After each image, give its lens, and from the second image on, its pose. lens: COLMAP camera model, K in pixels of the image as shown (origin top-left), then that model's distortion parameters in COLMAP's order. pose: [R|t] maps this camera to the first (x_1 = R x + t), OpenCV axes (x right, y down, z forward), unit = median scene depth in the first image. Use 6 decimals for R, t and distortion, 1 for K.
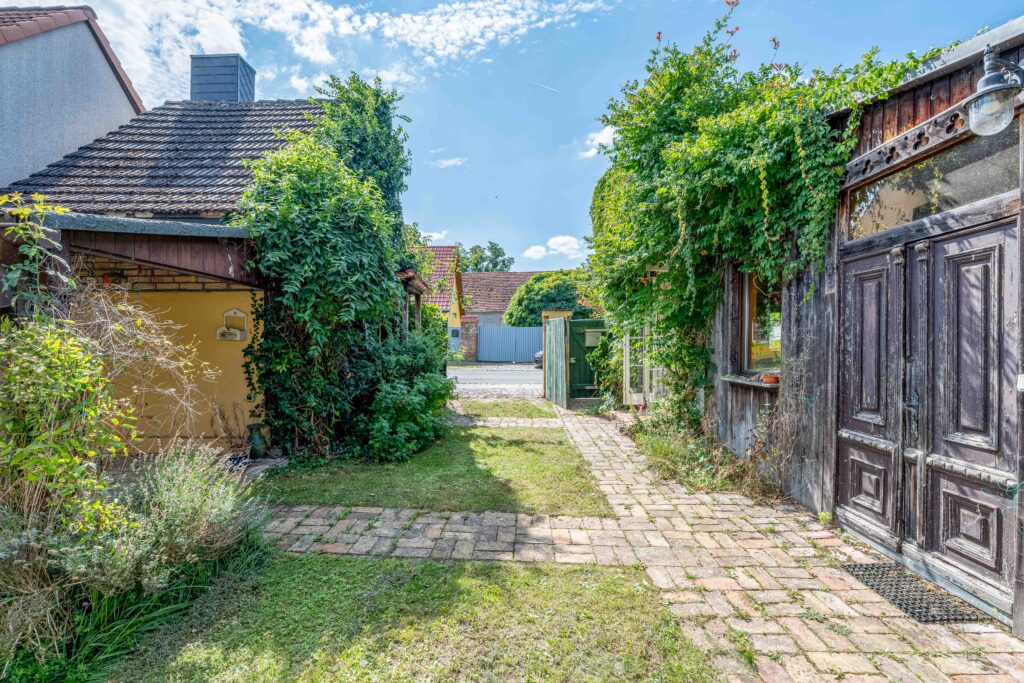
lens RADIAL K [[457.2, 0, 518.1], [0, 457.2, 342.2], [0, 0, 1]] dist [-0.004201, -0.000388]
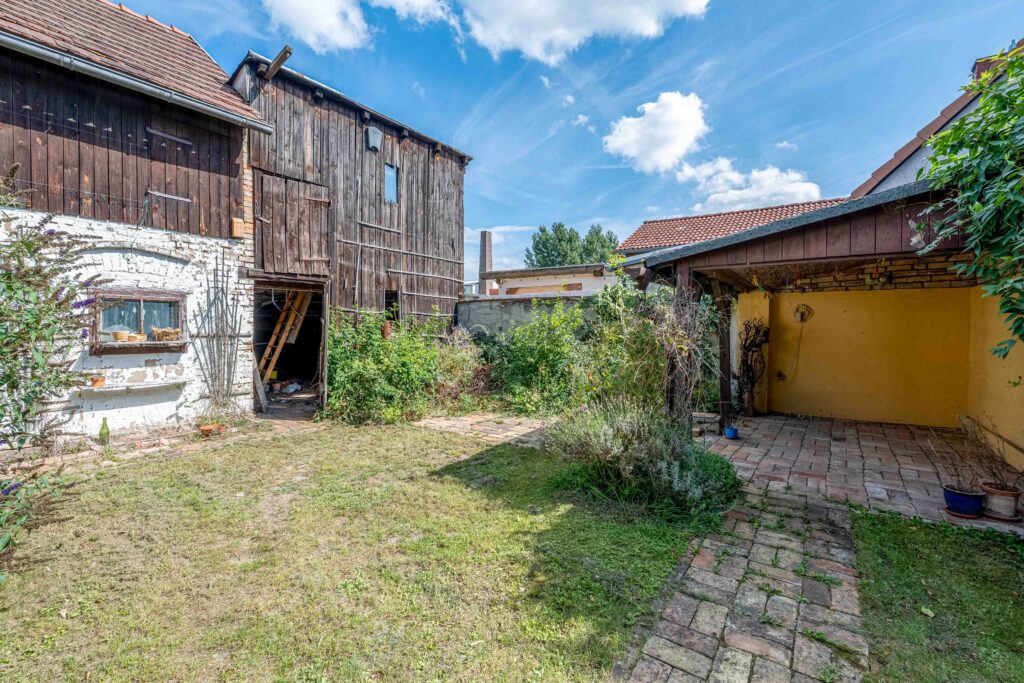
lens RADIAL K [[457.2, 0, 519.9], [0, 457.2, 342.9], [0, 0, 1]] dist [-0.004201, -0.000388]
pose [[-0.562089, 0.017566, -0.826890, 0.473753], [-0.009879, 0.999561, 0.027950, 0.002628], [0.827018, 0.023879, -0.561668, 1.061980]]
